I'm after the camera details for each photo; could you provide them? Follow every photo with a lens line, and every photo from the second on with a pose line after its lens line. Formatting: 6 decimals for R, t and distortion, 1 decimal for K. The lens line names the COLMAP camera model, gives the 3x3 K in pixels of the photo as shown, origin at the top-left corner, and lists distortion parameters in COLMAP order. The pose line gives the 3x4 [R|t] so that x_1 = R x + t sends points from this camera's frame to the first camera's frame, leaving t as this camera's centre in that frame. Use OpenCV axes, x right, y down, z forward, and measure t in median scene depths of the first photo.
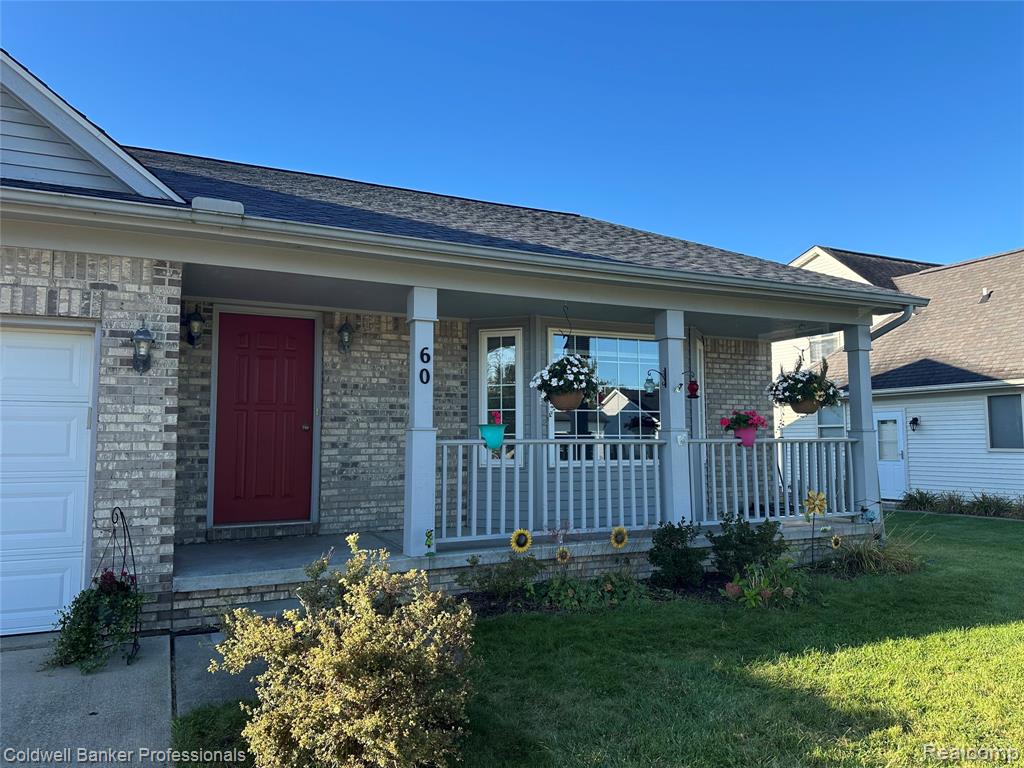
lens RADIAL K [[723.2, 0, 512.0], [0, 723.2, 384.0], [0, 0, 1]] dist [0.150405, -0.210776]
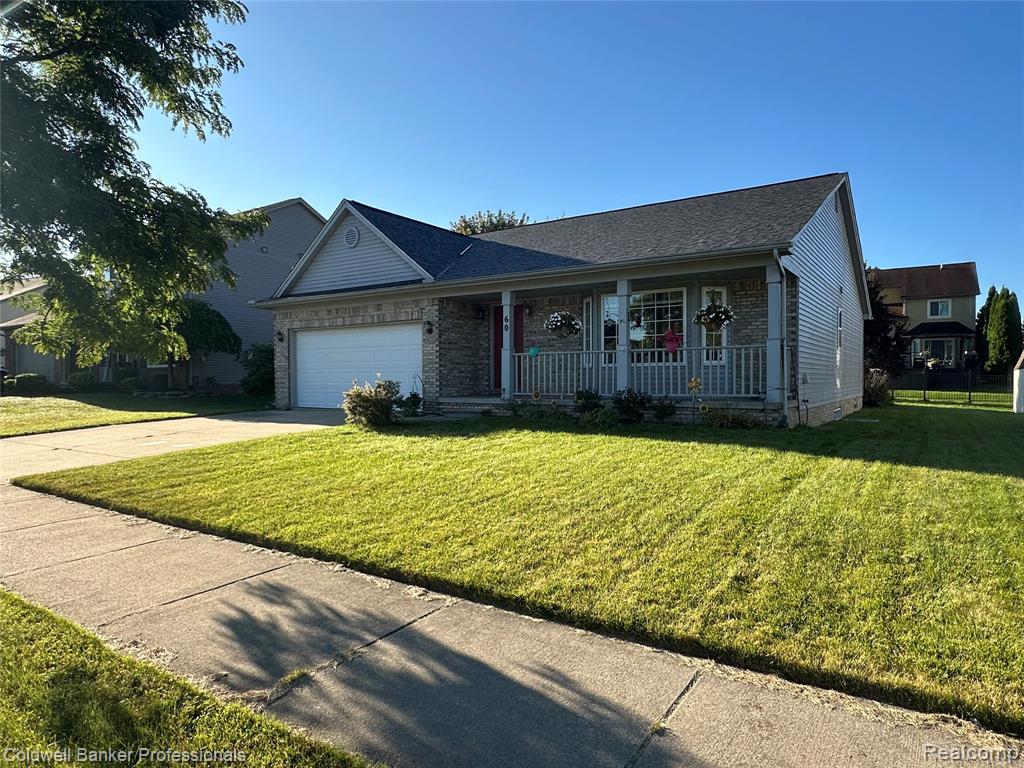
lens RADIAL K [[622.0, 0, 512.0], [0, 622.0, 384.0], [0, 0, 1]] dist [0.002738, 0.000477]
pose [[0.511573, 0.008116, -0.859201, 1.429818], [0.067514, 0.996484, 0.049610, 0.064169], [0.856583, -0.083387, 0.509227, -0.064793]]
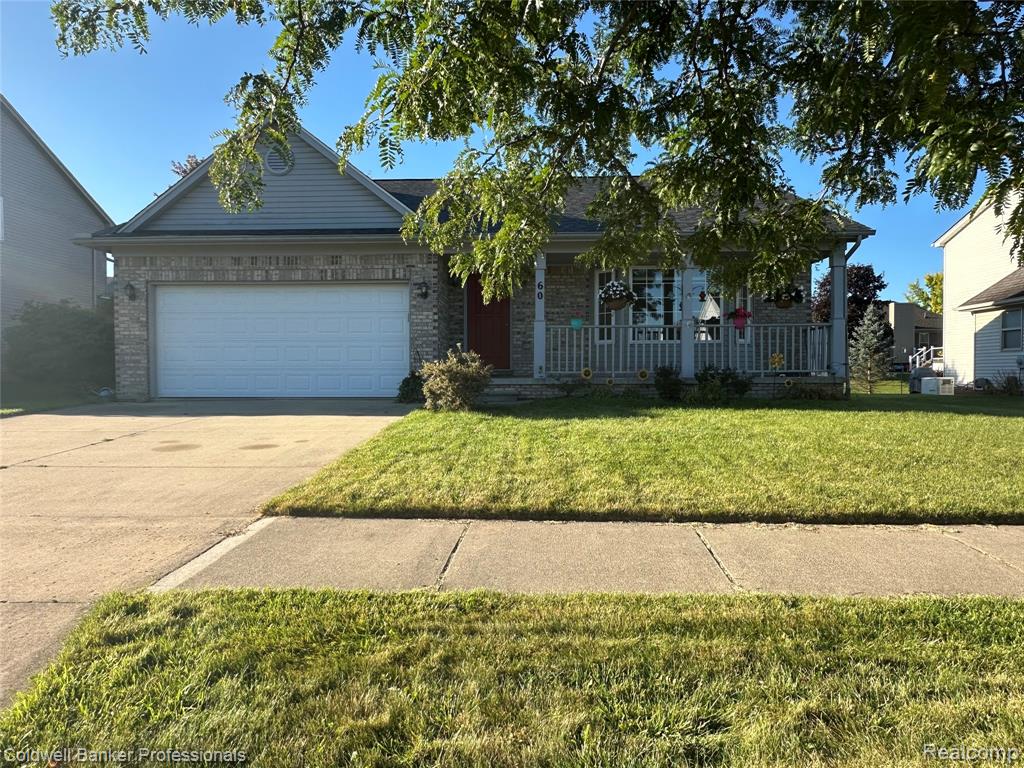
lens RADIAL K [[693.1, 0, 512.0], [0, 693.1, 384.0], [0, 0, 1]] dist [-0.002890, -0.001130]
pose [[0.884761, 0.009577, -0.465946, 0.630257], [0.035053, 0.995590, 0.087022, 0.056378], [0.464725, -0.093326, 0.880523, -0.708281]]
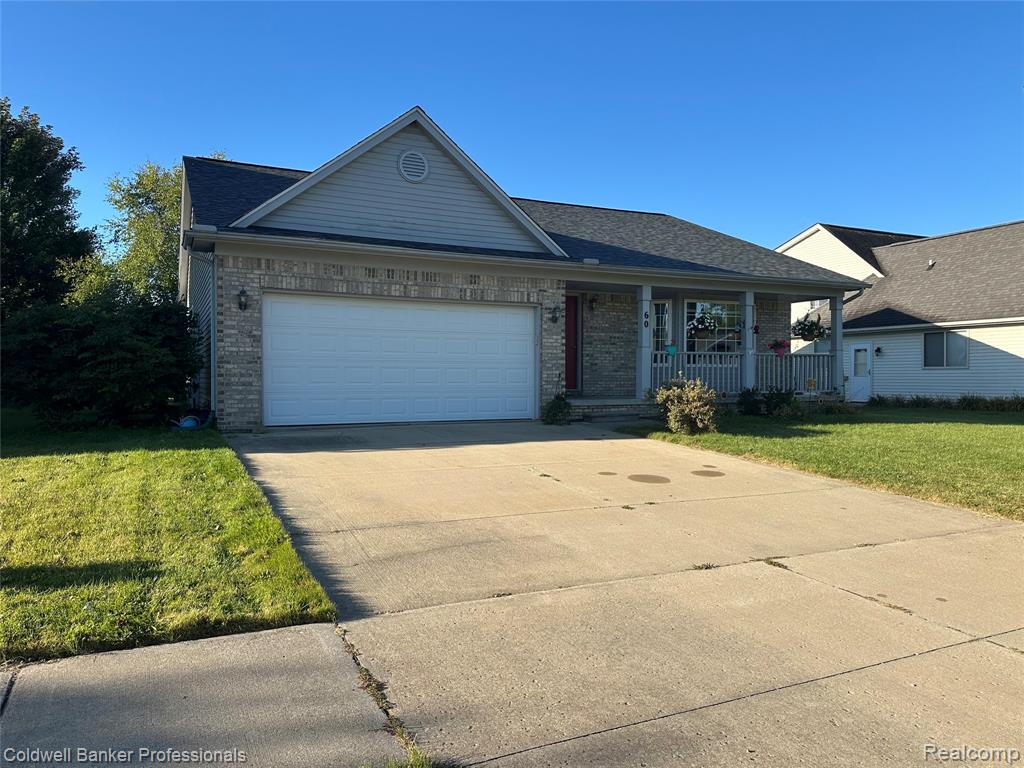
lens RADIAL K [[723.2, 0, 512.0], [0, 723.2, 384.0], [0, 0, 1]] dist [0.150405, -0.210776]
pose [[0.999976, 0.003576, 0.005852, -0.475058], [-0.004064, 0.996323, 0.085579, -0.014316], [-0.005524, -0.085600, 0.996314, -1.135217]]
